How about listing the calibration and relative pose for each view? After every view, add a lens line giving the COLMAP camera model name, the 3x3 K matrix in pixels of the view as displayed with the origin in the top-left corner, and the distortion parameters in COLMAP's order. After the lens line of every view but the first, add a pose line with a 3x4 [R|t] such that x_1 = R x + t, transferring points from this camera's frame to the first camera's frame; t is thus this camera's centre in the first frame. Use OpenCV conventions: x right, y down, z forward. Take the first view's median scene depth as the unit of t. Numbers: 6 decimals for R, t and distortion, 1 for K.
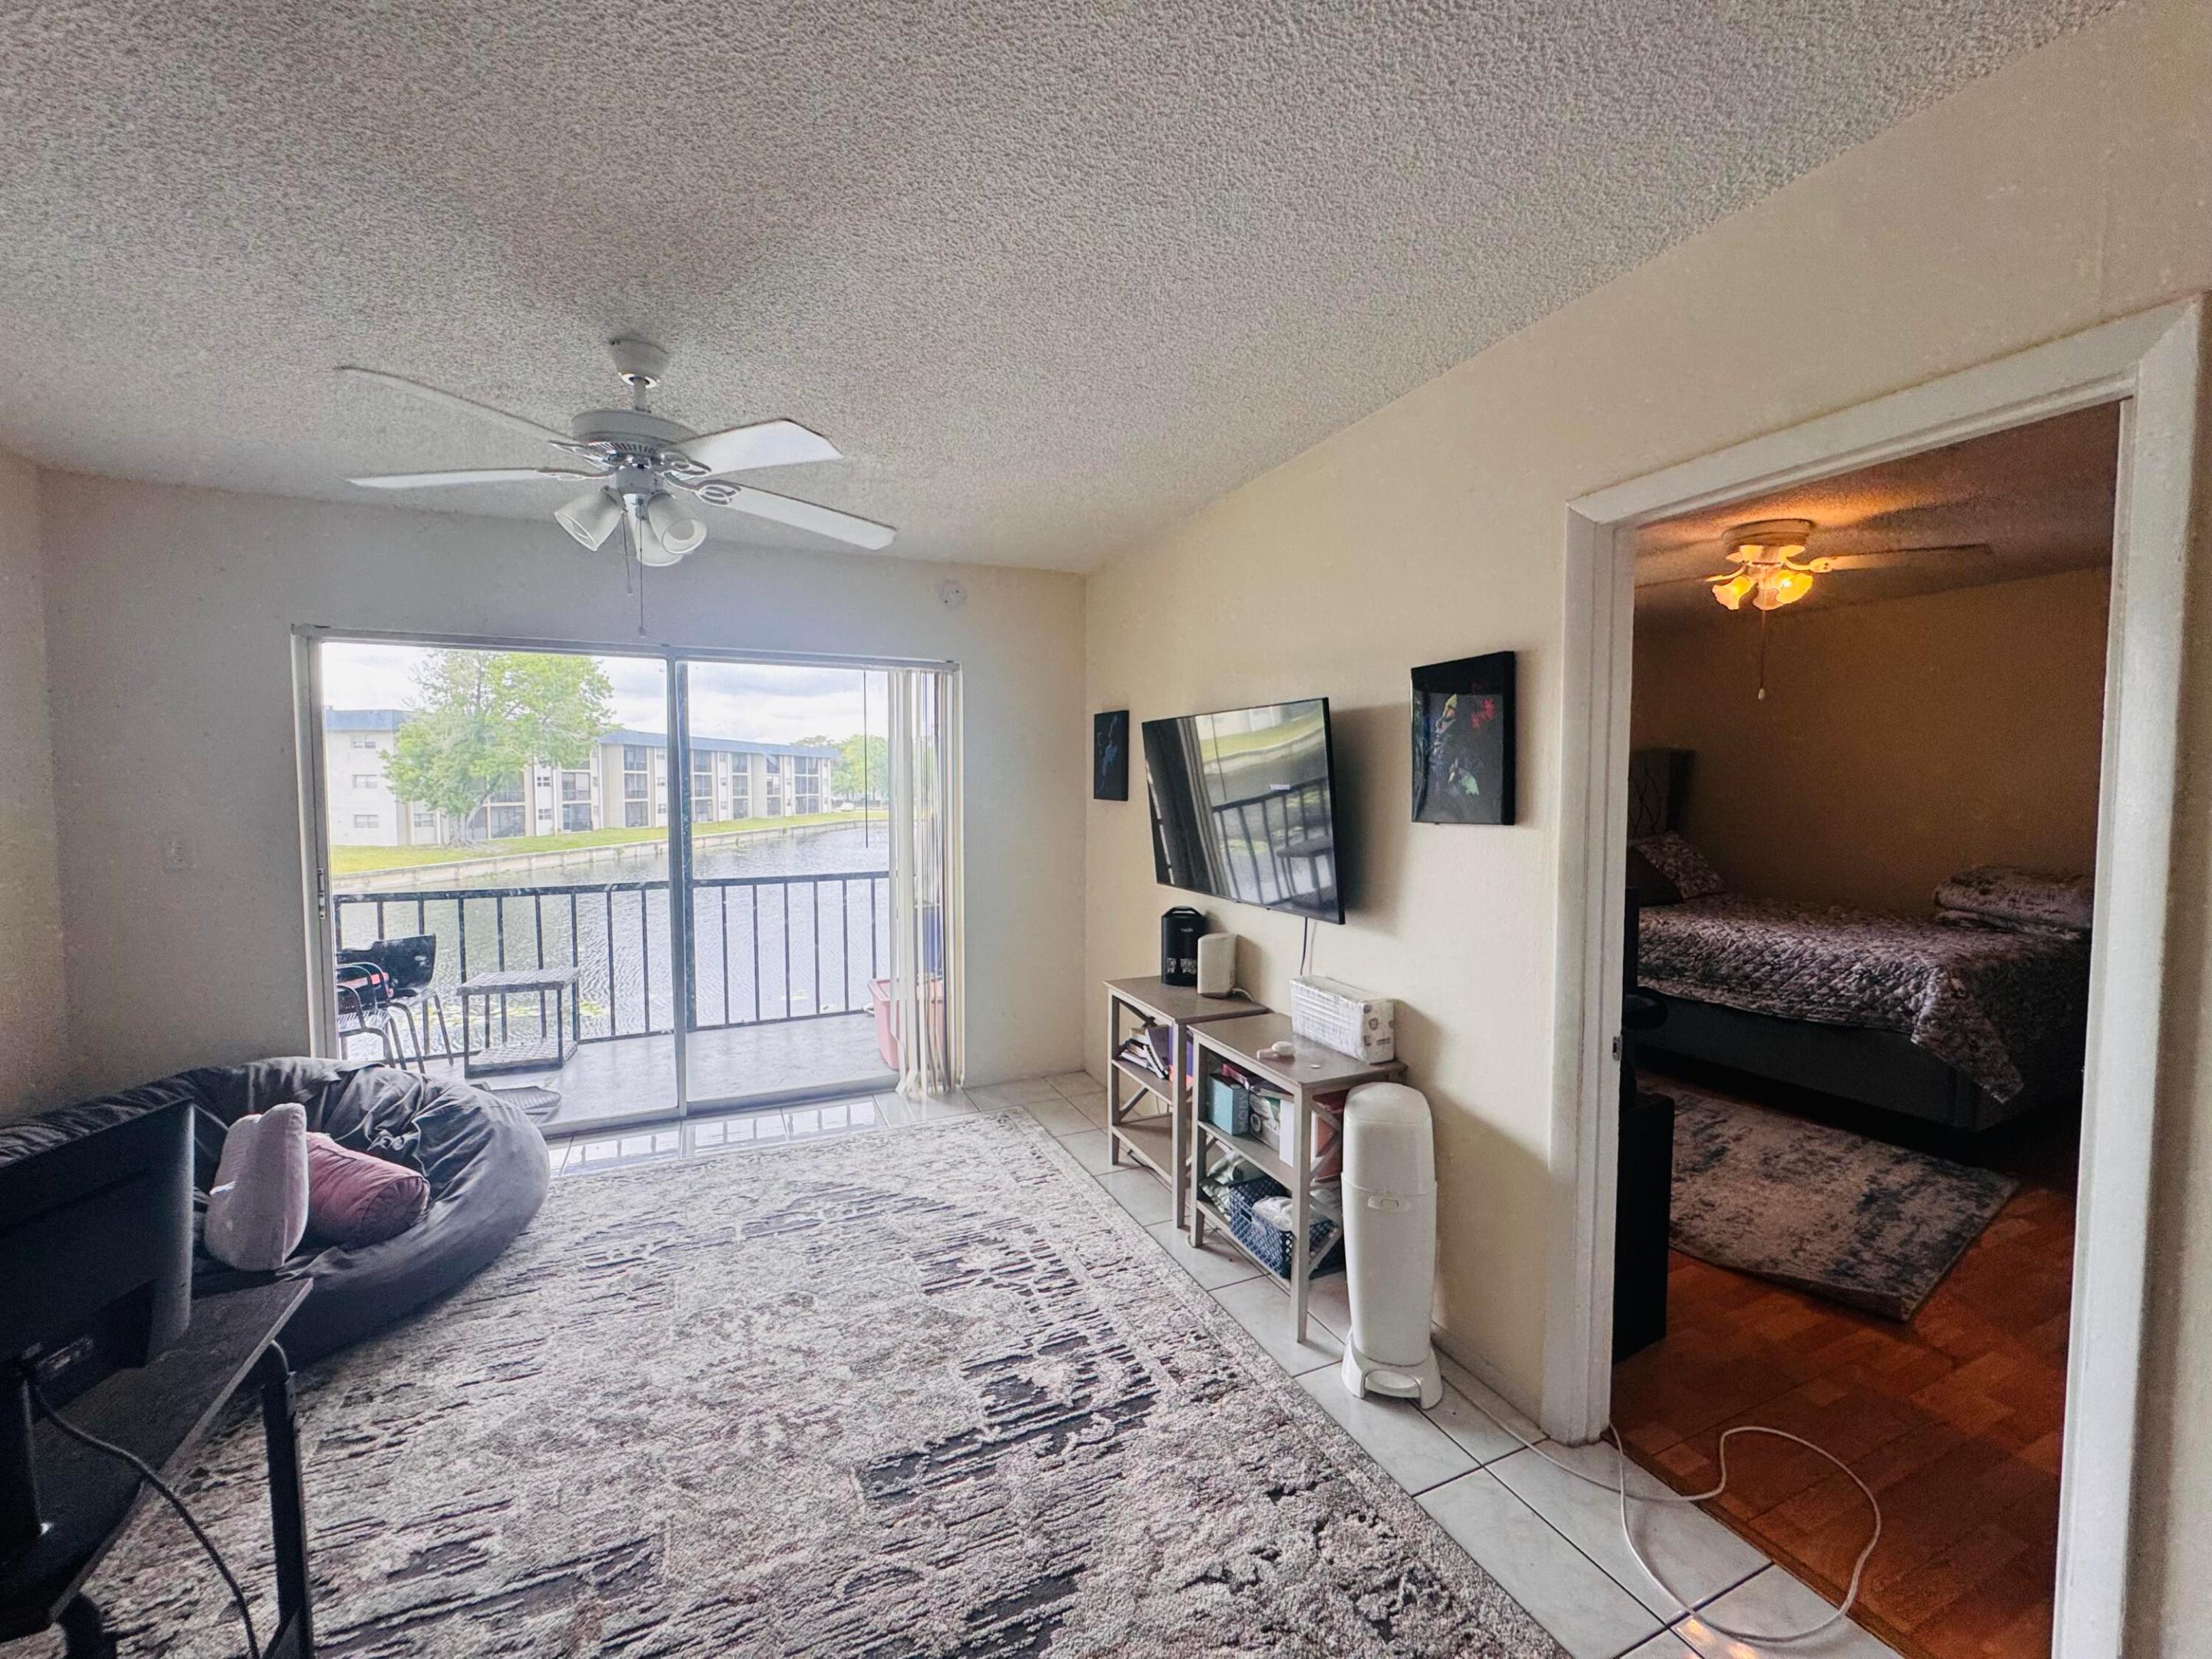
lens RADIAL K [[891.4, 0, 1102.8], [0, 891.4, 828.2], [0, 0, 1]] dist [-0.002016, -0.000028]
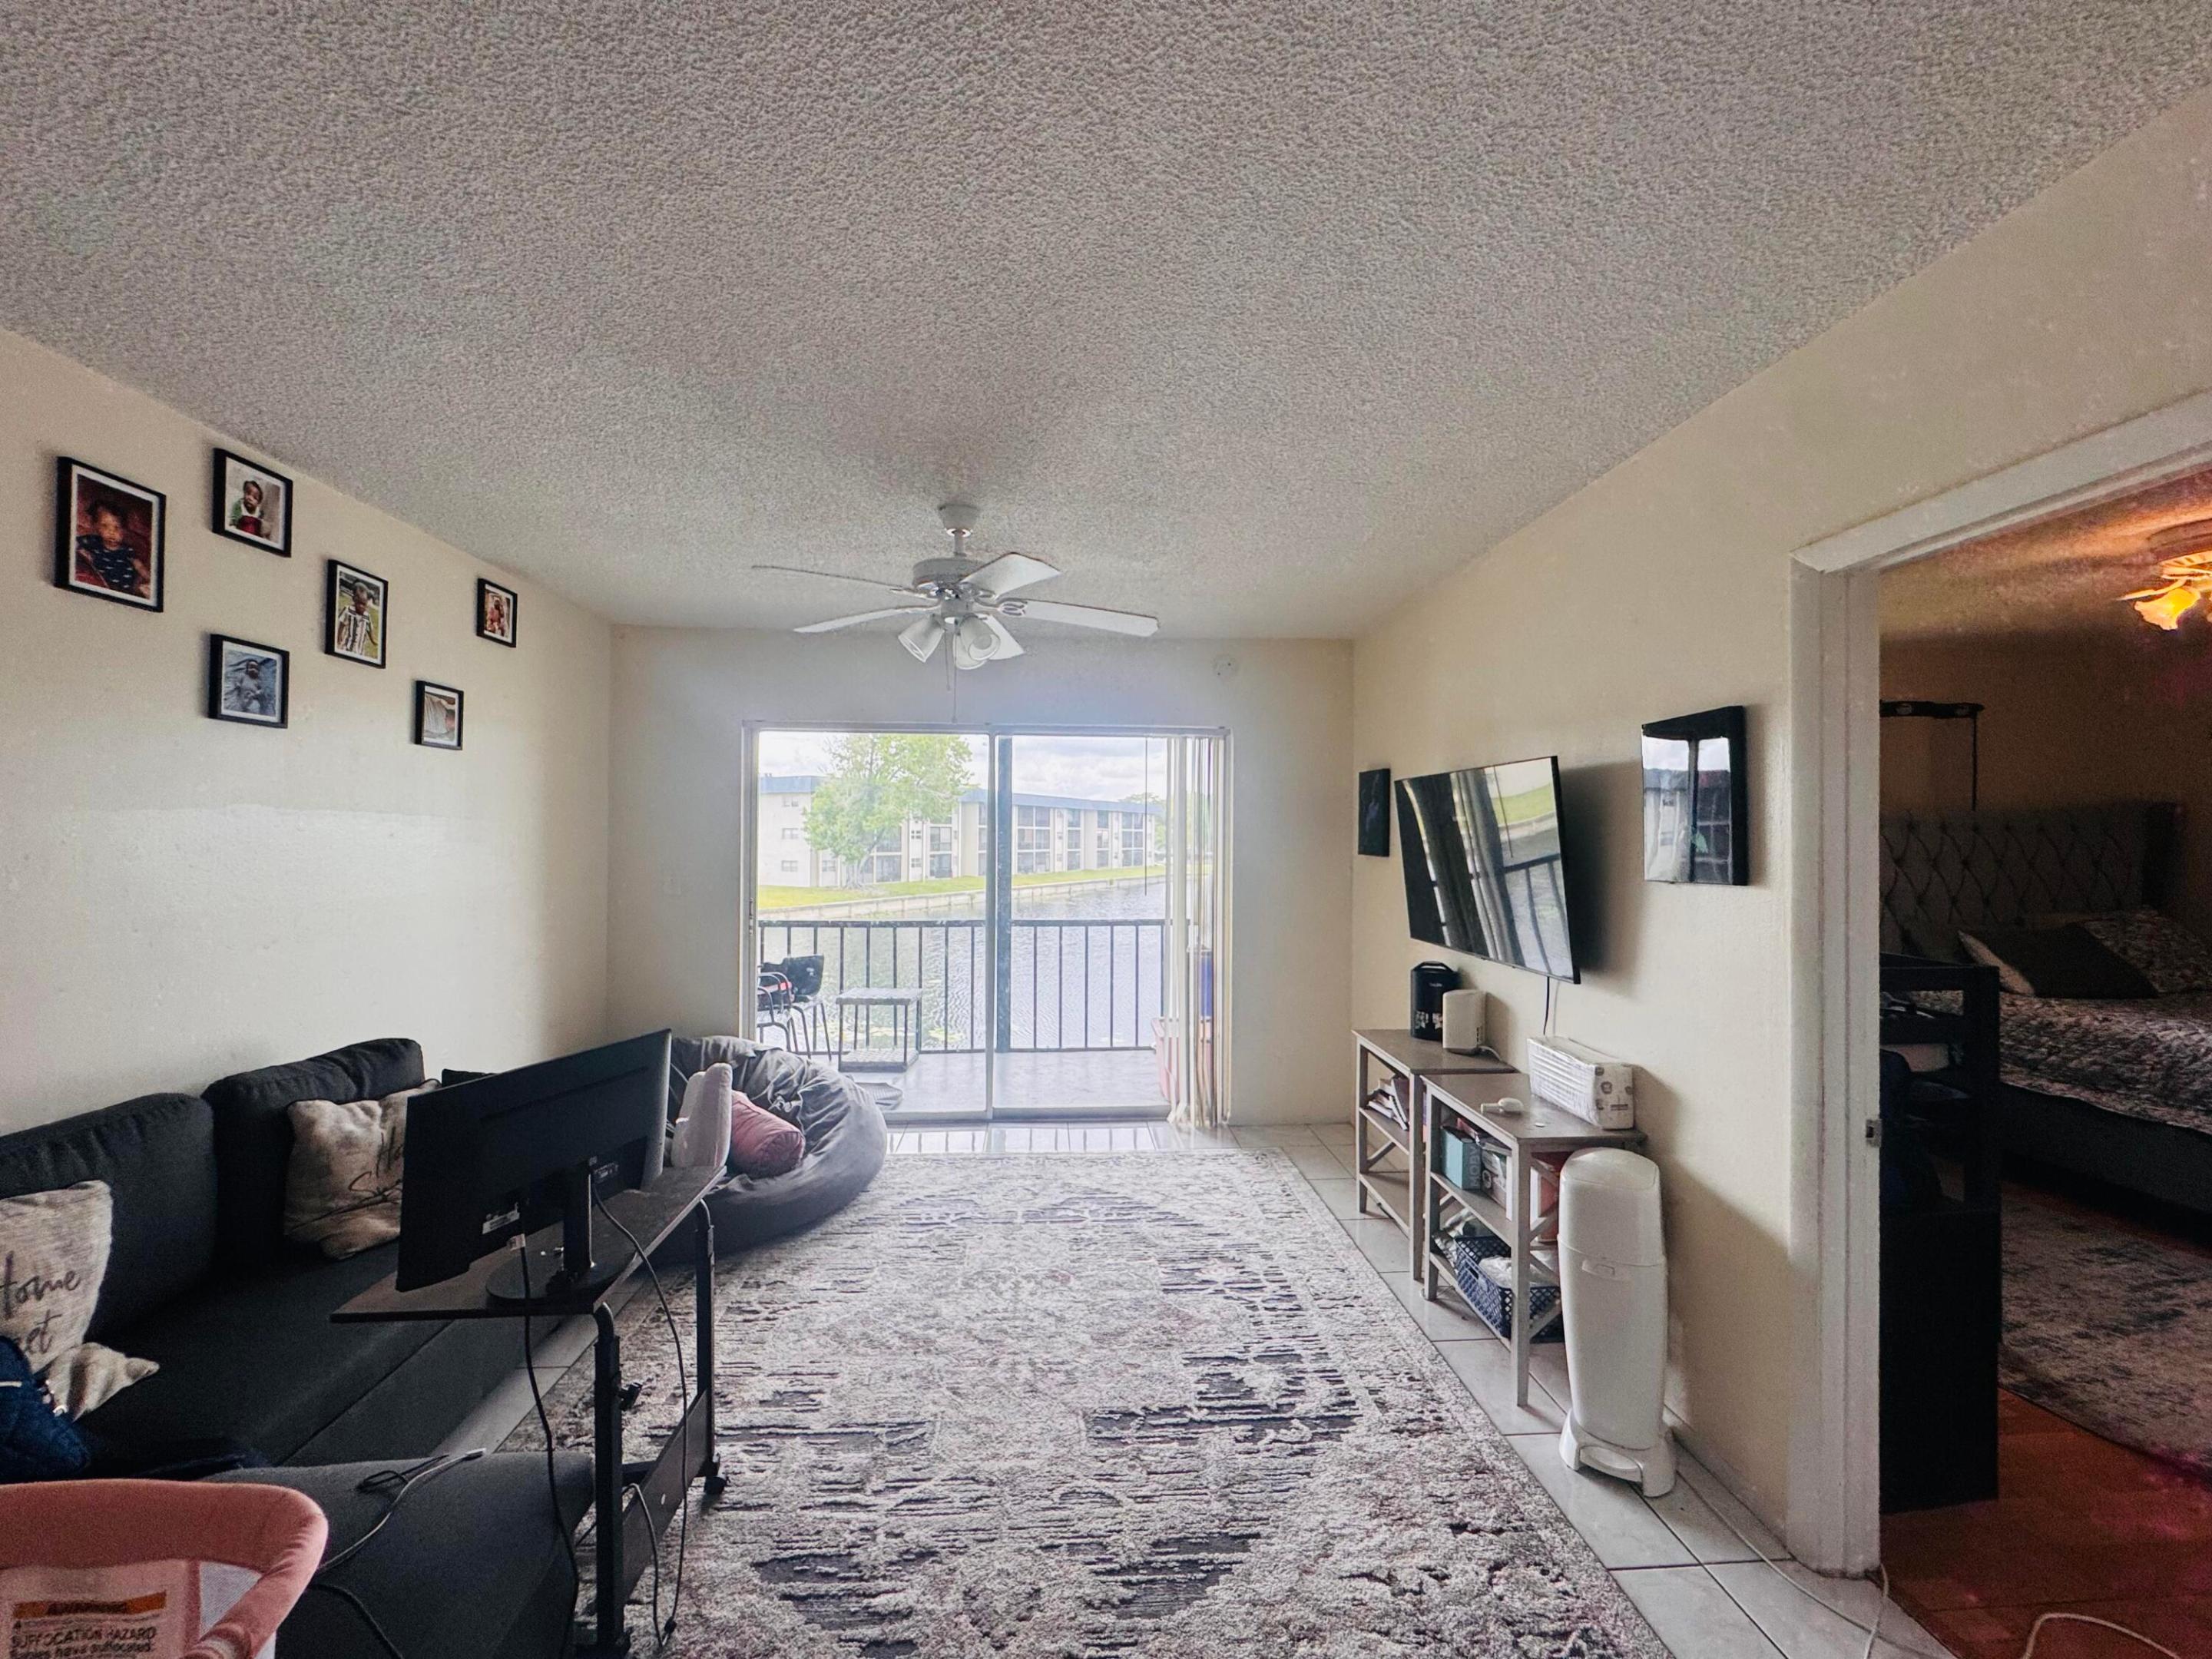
lens RADIAL K [[893.2, 0, 1101.7], [0, 893.2, 827.9], [0, 0, 1]] dist [-0.000681, 0.000228]
pose [[0.937155, 0.002586, -0.348904, 0.086160], [-0.024277, 0.998032, -0.057812, 0.004141], [0.348068, 0.062649, 0.935374, -0.084039]]
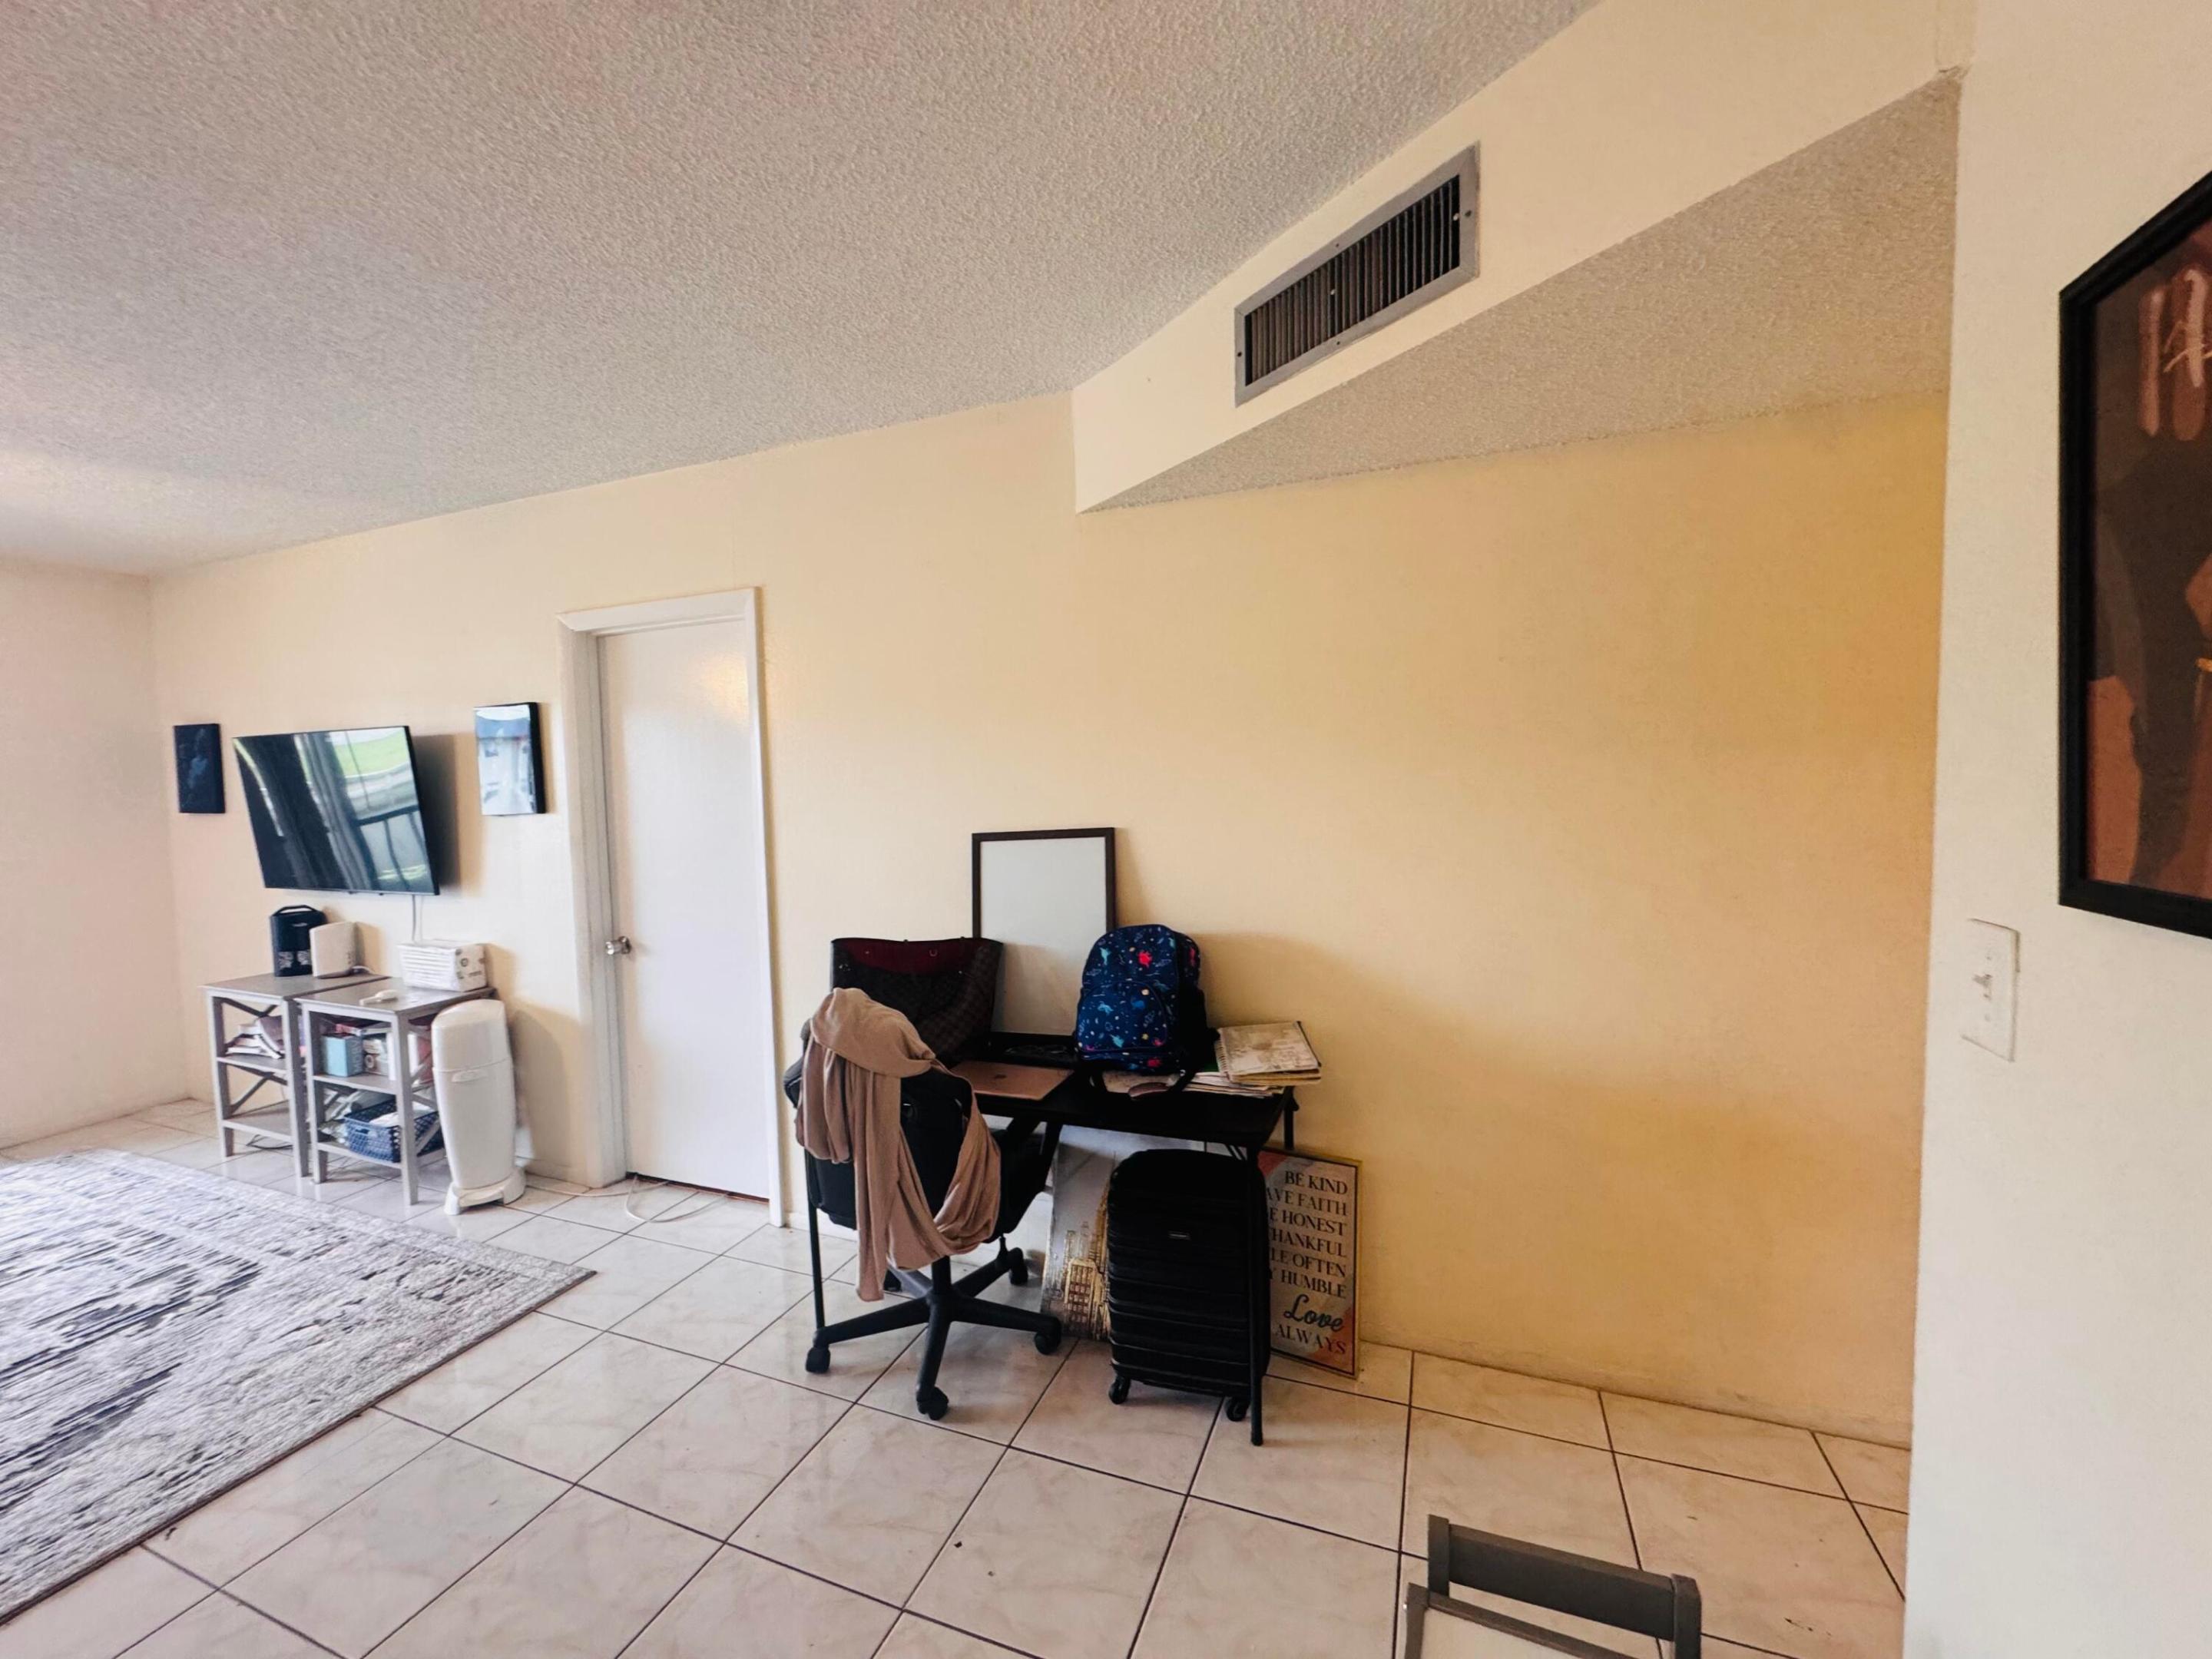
lens RADIAL K [[885.7, 0, 1104.3], [0, 885.7, 826.1], [0, 0, 1]] dist [-0.006996, 0.001024]
pose [[0.712837, -0.056882, 0.699019, 0.044722], [0.060573, 0.997974, 0.019438, 0.028024], [-0.698709, 0.028485, 0.714839, -0.466485]]
